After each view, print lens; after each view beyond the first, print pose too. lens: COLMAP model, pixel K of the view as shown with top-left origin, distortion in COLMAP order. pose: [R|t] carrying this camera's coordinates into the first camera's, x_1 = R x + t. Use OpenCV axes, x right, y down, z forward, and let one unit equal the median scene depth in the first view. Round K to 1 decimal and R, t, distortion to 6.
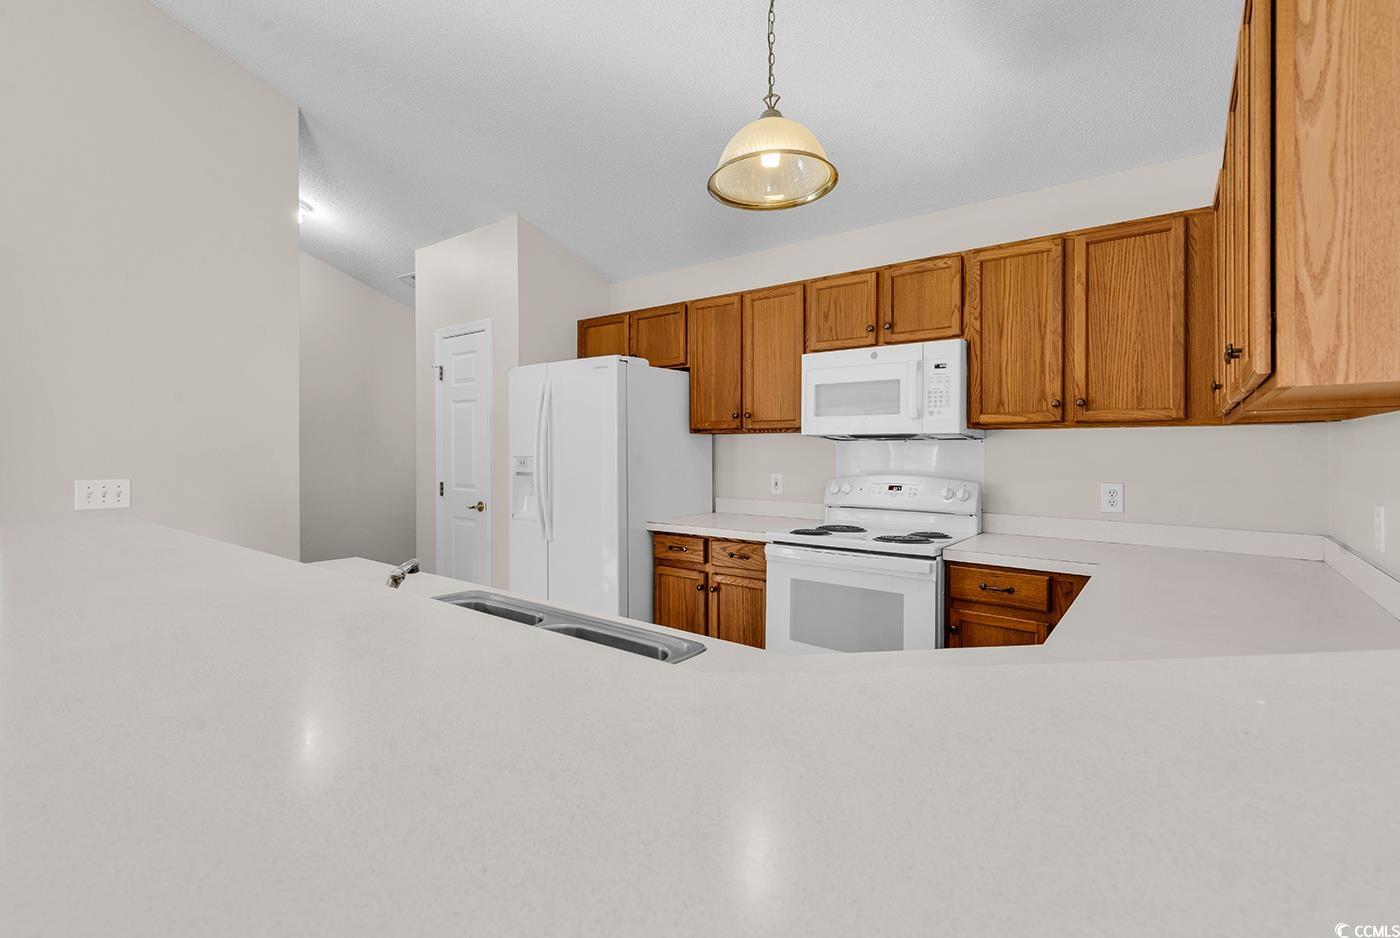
lens RADIAL K [[628.7, 0, 699.3], [0, 628.7, 447.2], [0, 0, 1]] dist [0.001473, -0.000472]
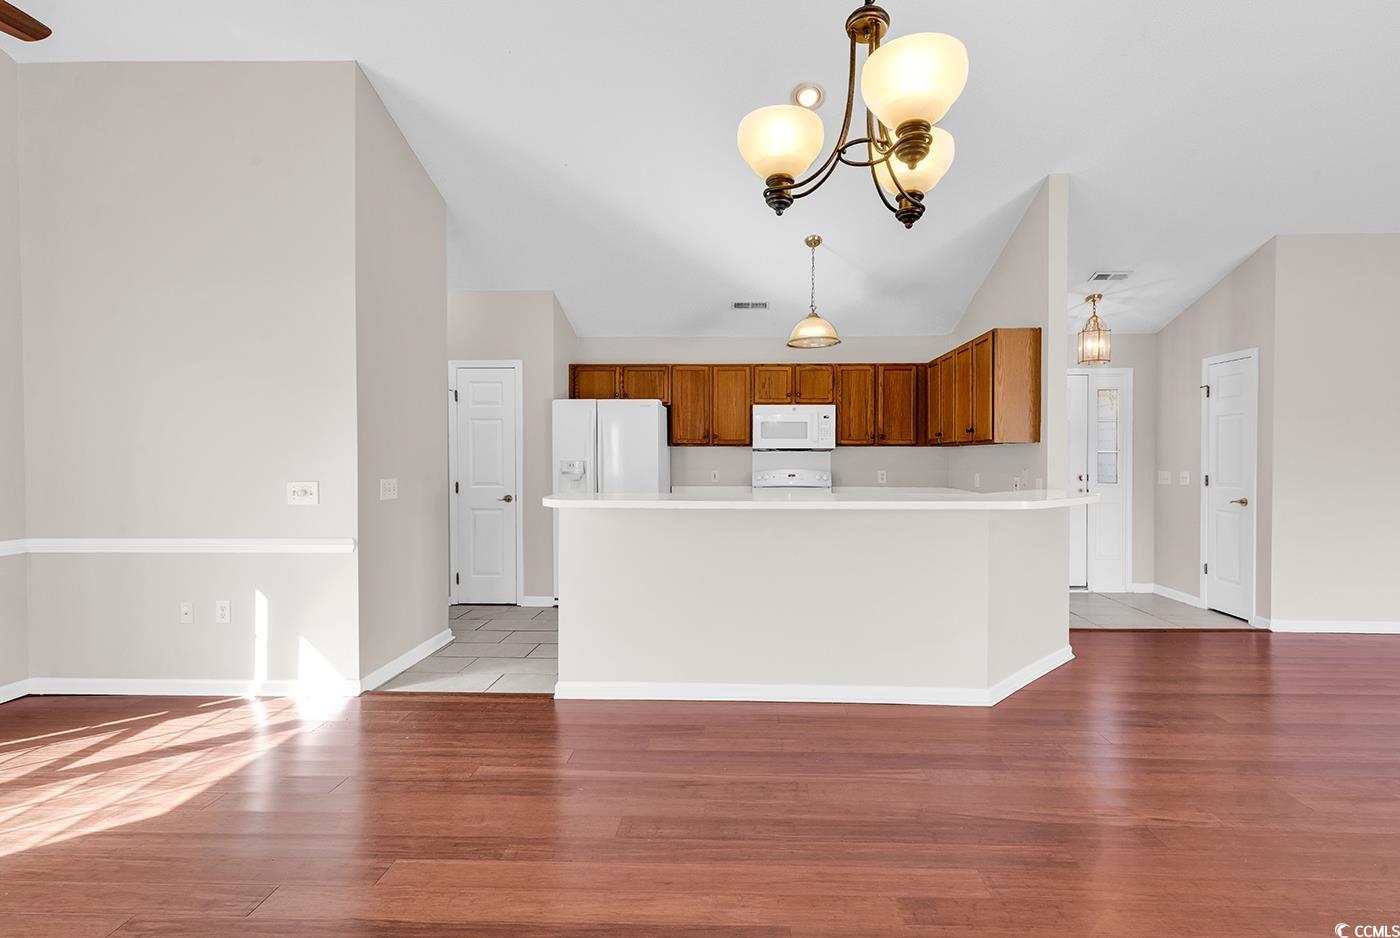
lens RADIAL K [[633.4, 0, 728.7], [0, 633.4, 463.0], [0, 0, 1]] dist [0.001822, 0.000287]
pose [[0.815605, -0.009145, 0.578537, -1.043194], [-0.000679, 0.999859, 0.016762, -0.008148], [-0.578609, -0.014064, 0.815484, -0.519134]]
